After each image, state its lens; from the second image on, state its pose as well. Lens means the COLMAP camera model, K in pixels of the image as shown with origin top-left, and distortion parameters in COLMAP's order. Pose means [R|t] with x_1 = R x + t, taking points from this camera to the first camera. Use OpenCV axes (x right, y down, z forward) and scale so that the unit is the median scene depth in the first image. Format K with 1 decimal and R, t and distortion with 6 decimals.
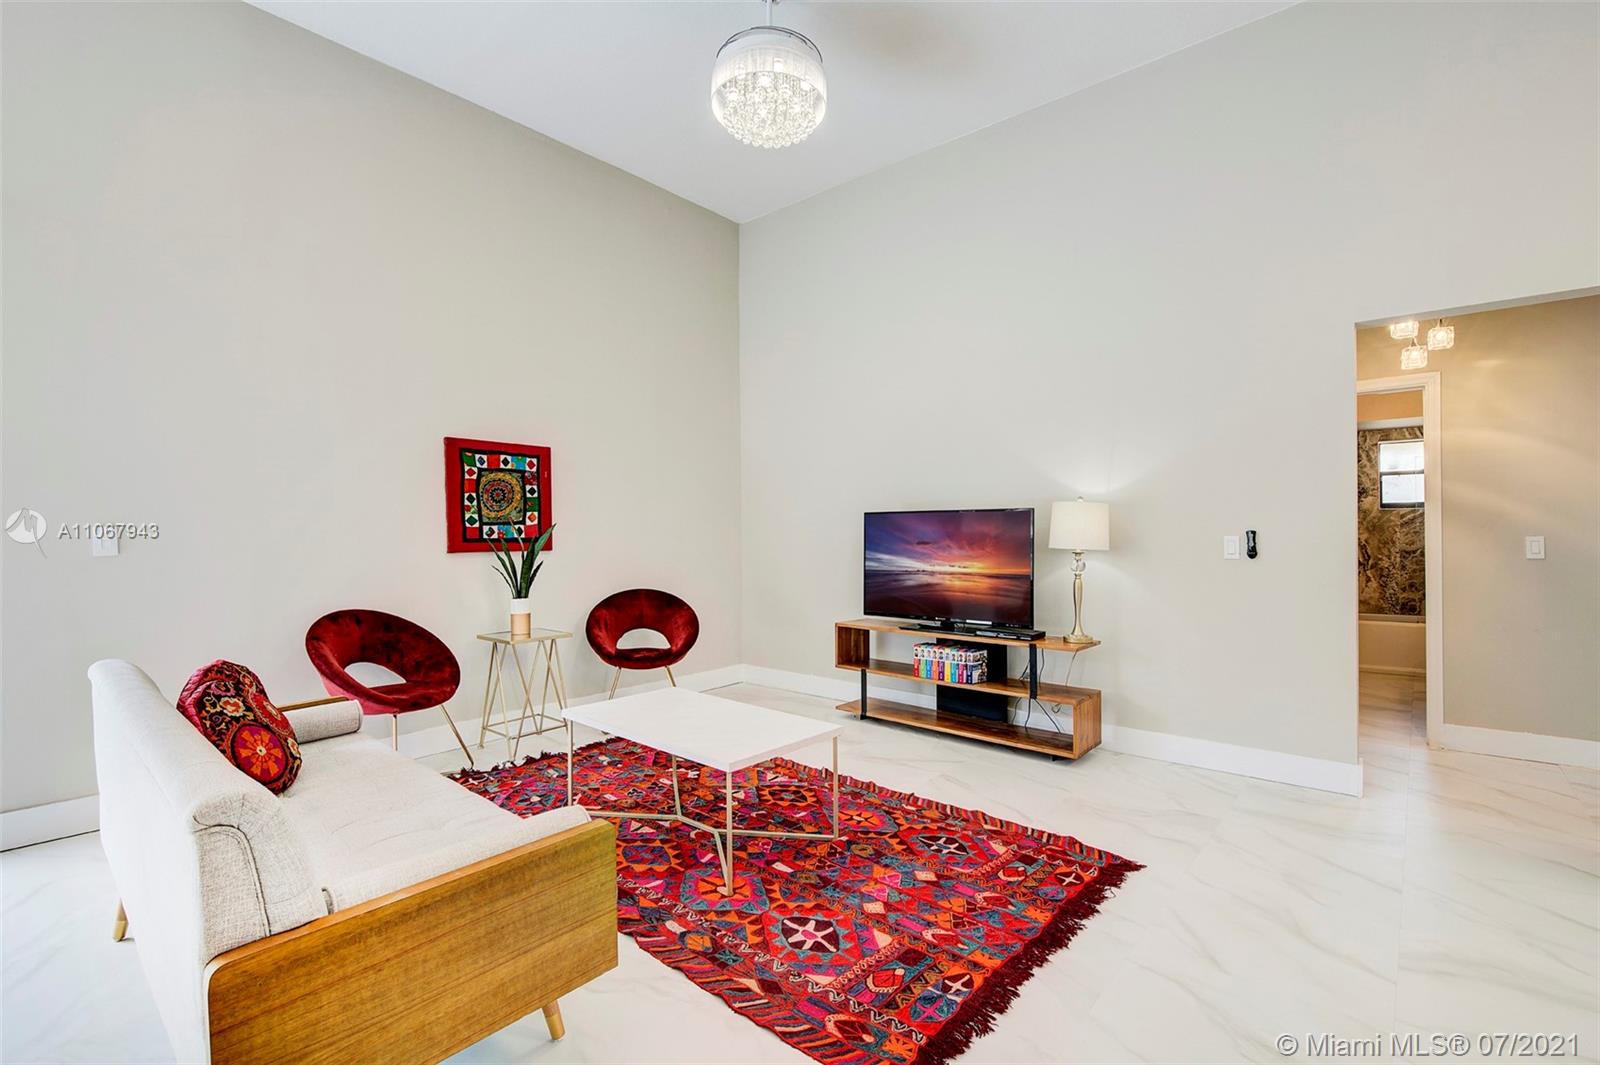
lens RADIAL K [[719.7, 0, 800.0], [0, 719.7, 532.5], [0, 0, 1]] dist [-0.013414, -0.000346]
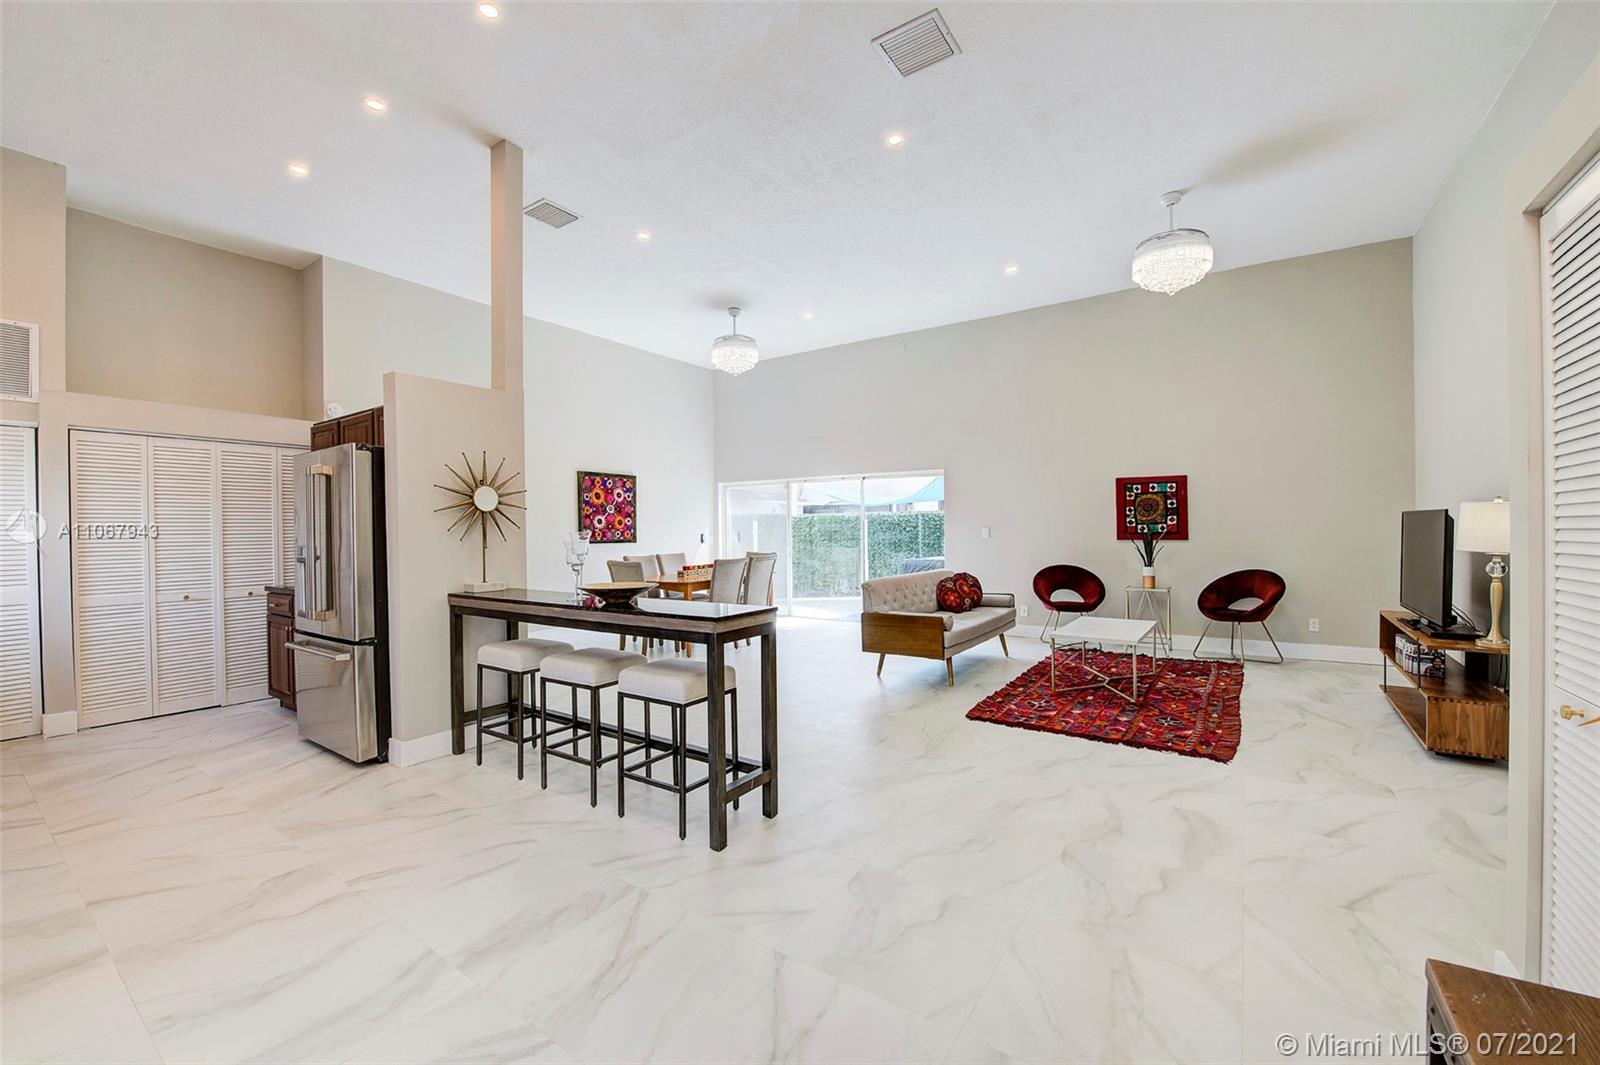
lens RADIAL K [[637.1, 0, 801.6], [0, 637.1, 533.7], [0, 0, 1]] dist [-0.016361, -0.000940]
pose [[0.107850, 0.013835, -0.994071, 1.031652], [0.010362, 0.999833, 0.015039, -0.020167], [0.994113, -0.011922, 0.107689, 0.000881]]
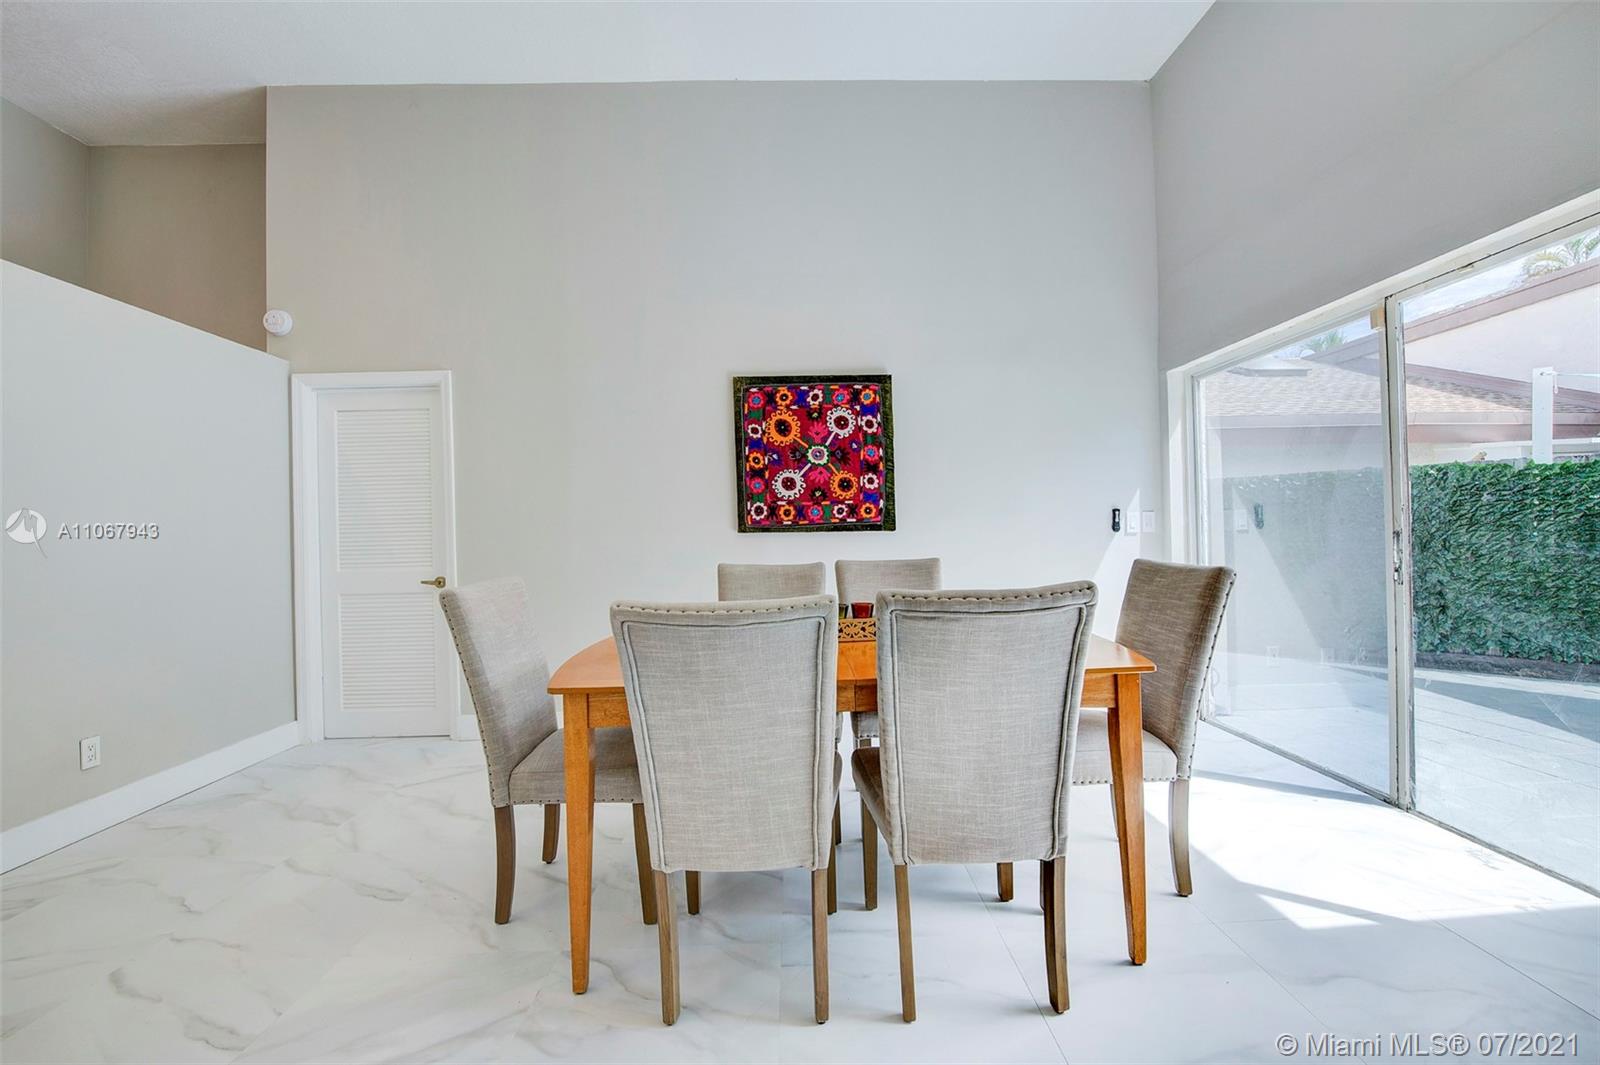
lens RADIAL K [[637.1, 0, 801.6], [0, 637.1, 533.7], [0, 0, 1]] dist [-0.016361, -0.000940]
pose [[-0.745020, 0.023614, -0.666624, -0.367143], [0.028576, 0.999586, 0.003471, 0.030958], [0.666430, -0.016463, -0.745386, 0.259414]]
